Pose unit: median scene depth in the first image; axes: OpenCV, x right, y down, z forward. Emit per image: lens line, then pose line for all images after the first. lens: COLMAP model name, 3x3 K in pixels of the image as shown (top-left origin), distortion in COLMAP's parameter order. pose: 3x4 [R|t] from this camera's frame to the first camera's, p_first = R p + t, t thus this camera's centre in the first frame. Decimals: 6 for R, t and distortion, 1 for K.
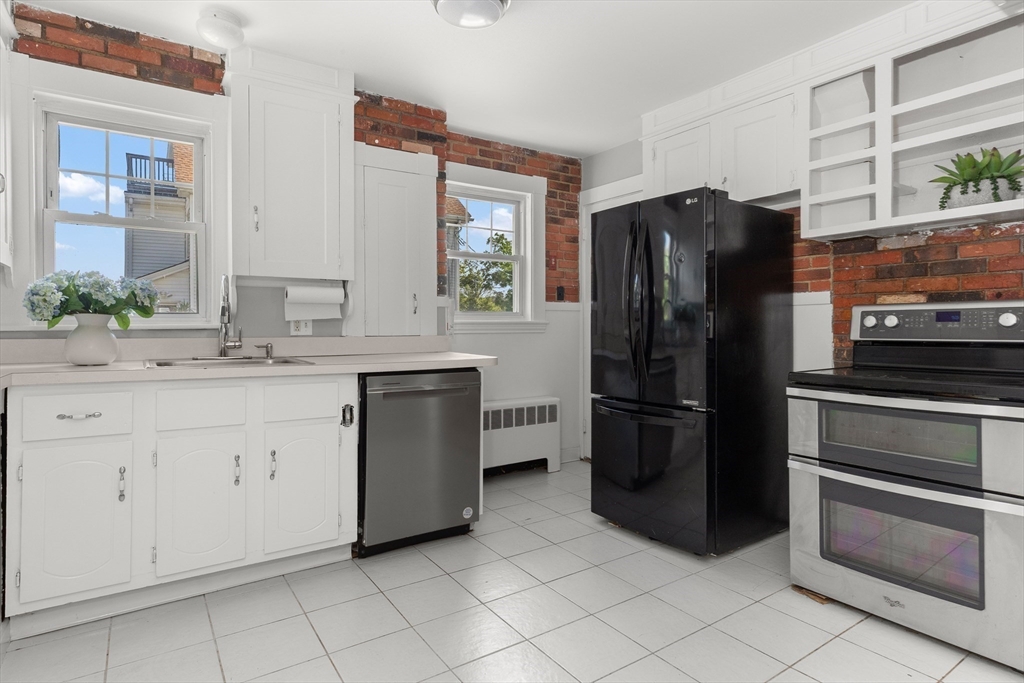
lens RADIAL K [[552.2, 0, 514.8], [0, 552.2, 327.5], [0, 0, 1]] dist [-0.000512, 0.000434]
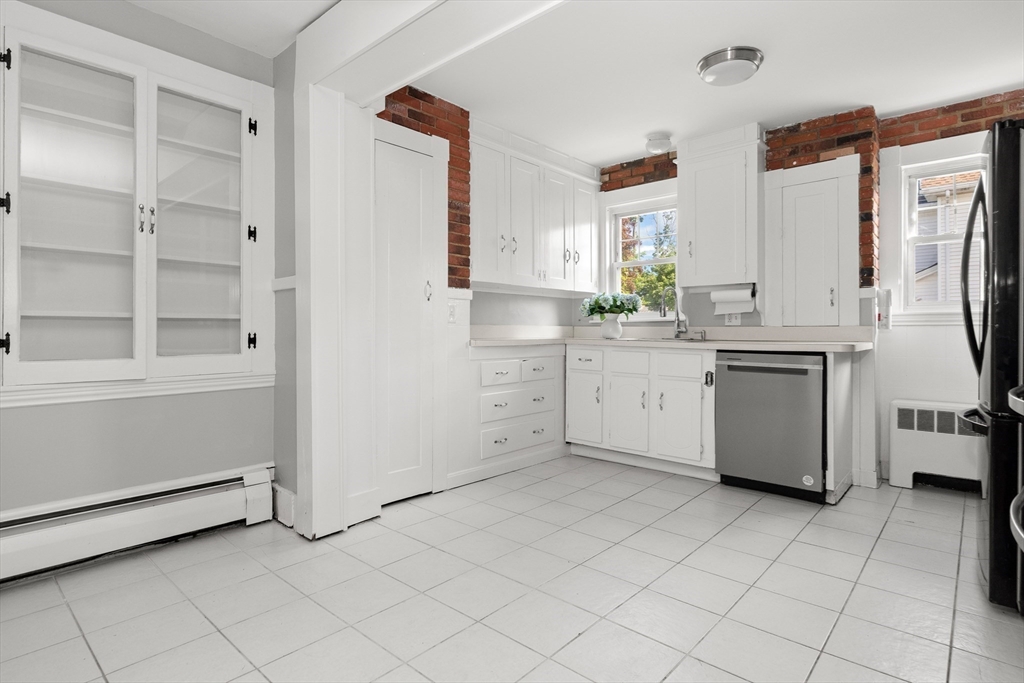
lens RADIAL K [[527.3, 0, 514.9], [0, 527.3, 330.8], [0, 0, 1]] dist [-0.002964, -0.001235]
pose [[0.238788, -0.001251, -0.971071, 0.817010], [-0.004701, 0.999986, -0.002444, 0.036187], [0.971060, 0.005149, 0.238779, 0.163123]]
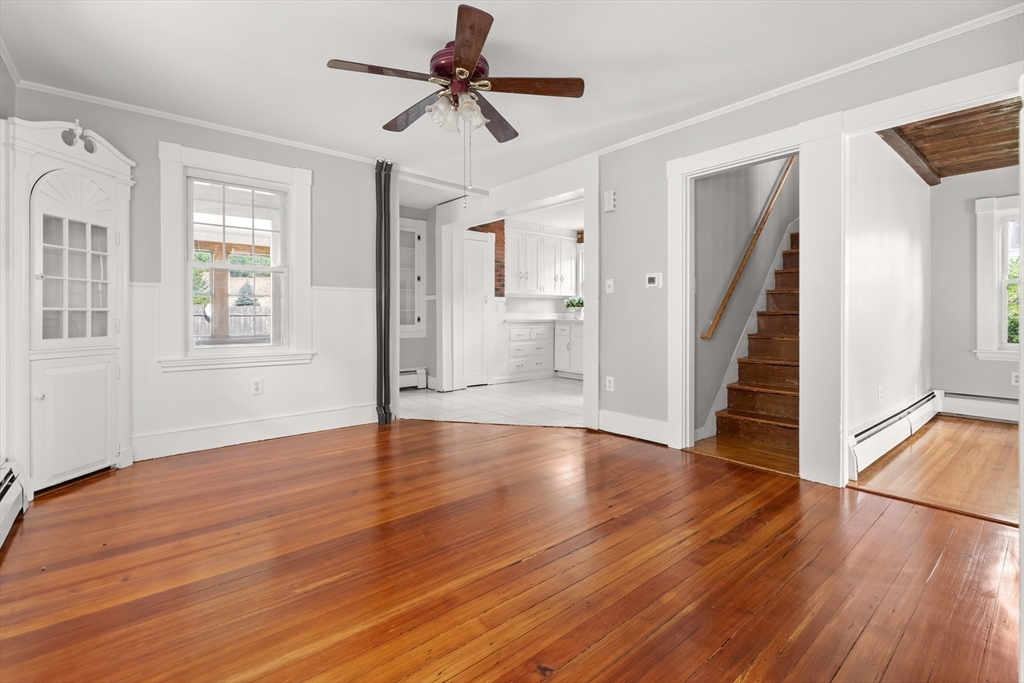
lens RADIAL K [[468.5, 0, 513.5], [0, 468.5, 319.1], [0, 0, 1]] dist [0.000215, -0.000328]
pose [[0.098174, 0.007811, -0.995139, 2.063262], [-0.005378, 0.999959, 0.007318, 0.033814], [0.995155, 0.004634, 0.098212, 0.158200]]
